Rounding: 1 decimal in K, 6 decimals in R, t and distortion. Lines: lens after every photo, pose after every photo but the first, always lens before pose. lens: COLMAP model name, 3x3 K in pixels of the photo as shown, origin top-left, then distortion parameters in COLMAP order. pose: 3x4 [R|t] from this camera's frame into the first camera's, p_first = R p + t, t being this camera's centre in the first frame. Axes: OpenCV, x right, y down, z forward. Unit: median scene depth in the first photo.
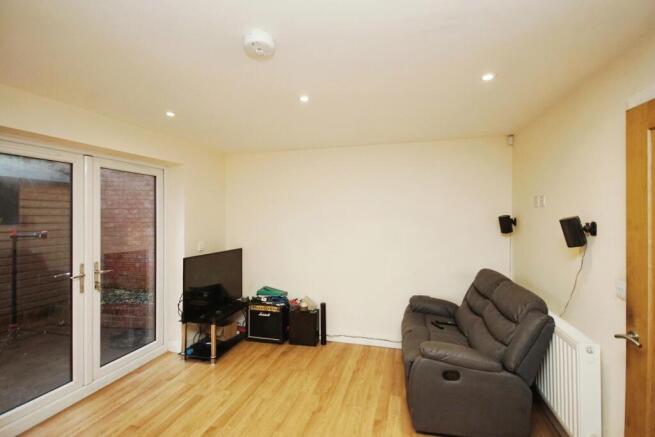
lens RADIAL K [[286.9, 0, 321.4], [0, 286.9, 214.9], [0, 0, 1]] dist [0.001427, -0.000860]
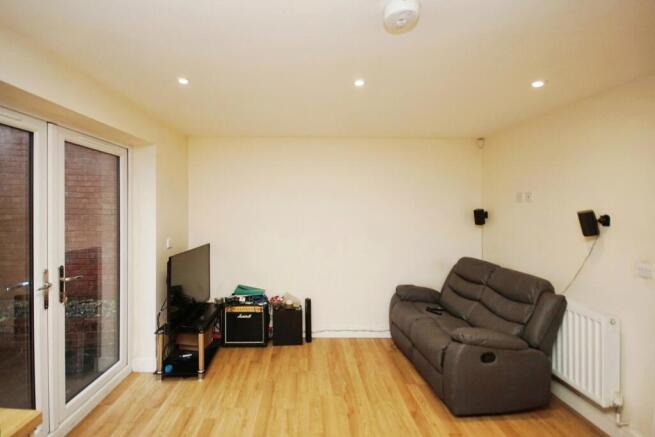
lens RADIAL K [[286.9, 0, 297.3], [0, 286.9, 206.8], [0, 0, 1]] dist [0.001427, -0.000860]
pose [[0.964793, 0.010890, 0.262784, -0.333832], [-0.010212, 0.999940, -0.003947, 0.004450], [-0.262811, 0.001125, 0.964847, 0.097313]]
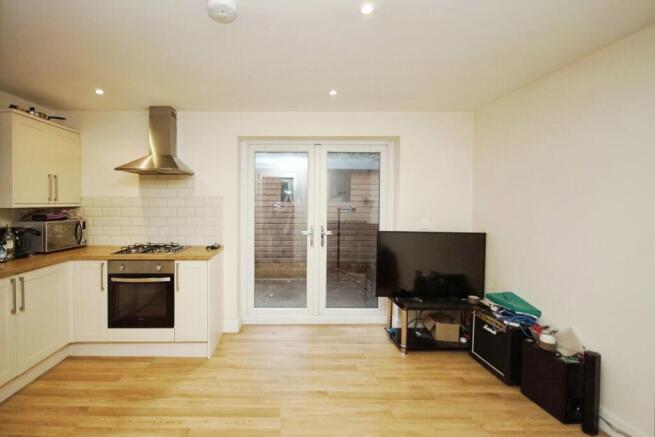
lens RADIAL K [[299.2, 0, 299.0], [0, 299.2, 205.4], [0, 0, 1]] dist [0.001695, 0.000146]
pose [[0.314517, 0.009999, -0.949199, 0.402283], [-0.002832, 0.999950, 0.009595, 0.052083], [0.949247, -0.000329, 0.314530, 0.404094]]
